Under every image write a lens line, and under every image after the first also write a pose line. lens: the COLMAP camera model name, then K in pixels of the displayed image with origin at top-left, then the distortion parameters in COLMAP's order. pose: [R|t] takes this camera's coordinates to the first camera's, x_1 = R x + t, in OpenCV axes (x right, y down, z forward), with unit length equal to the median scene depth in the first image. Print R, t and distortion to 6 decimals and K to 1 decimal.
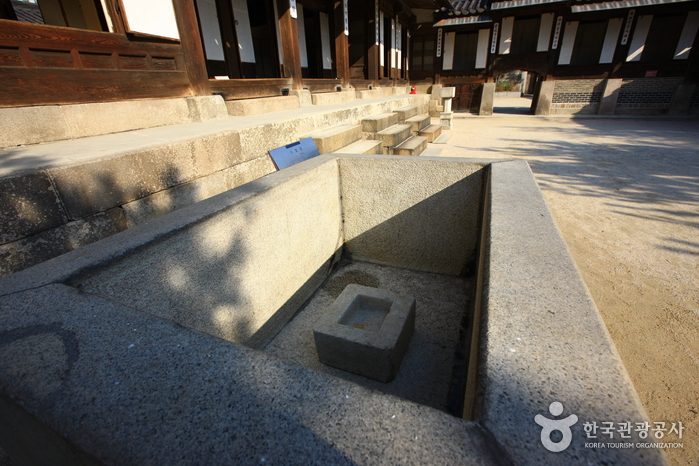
lens RADIAL K [[319.5, 0, 346.3], [0, 319.5, 232.3], [0, 0, 1]] dist [-0.043970, 0.012677]
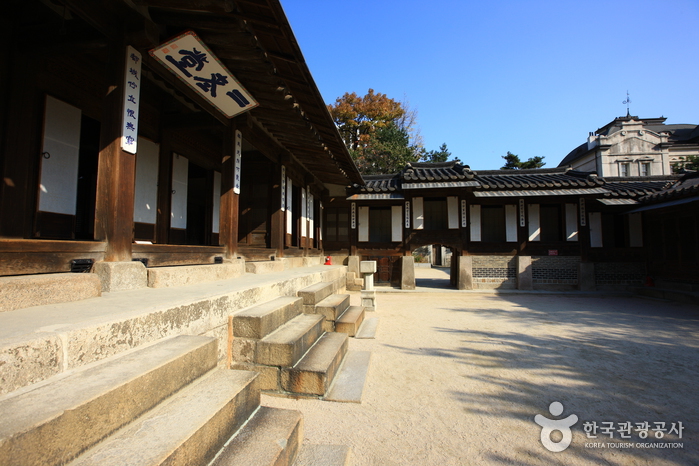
lens RADIAL K [[319.5, 0, 346.3], [0, 319.5, 232.3], [0, 0, 1]] dist [-0.043970, 0.012677]
pose [[0.970162, 0.060173, 0.234874, 0.055397], [0.058743, 0.881519, -0.468481, -0.115676], [-0.235236, 0.468299, 0.851681, 0.223093]]
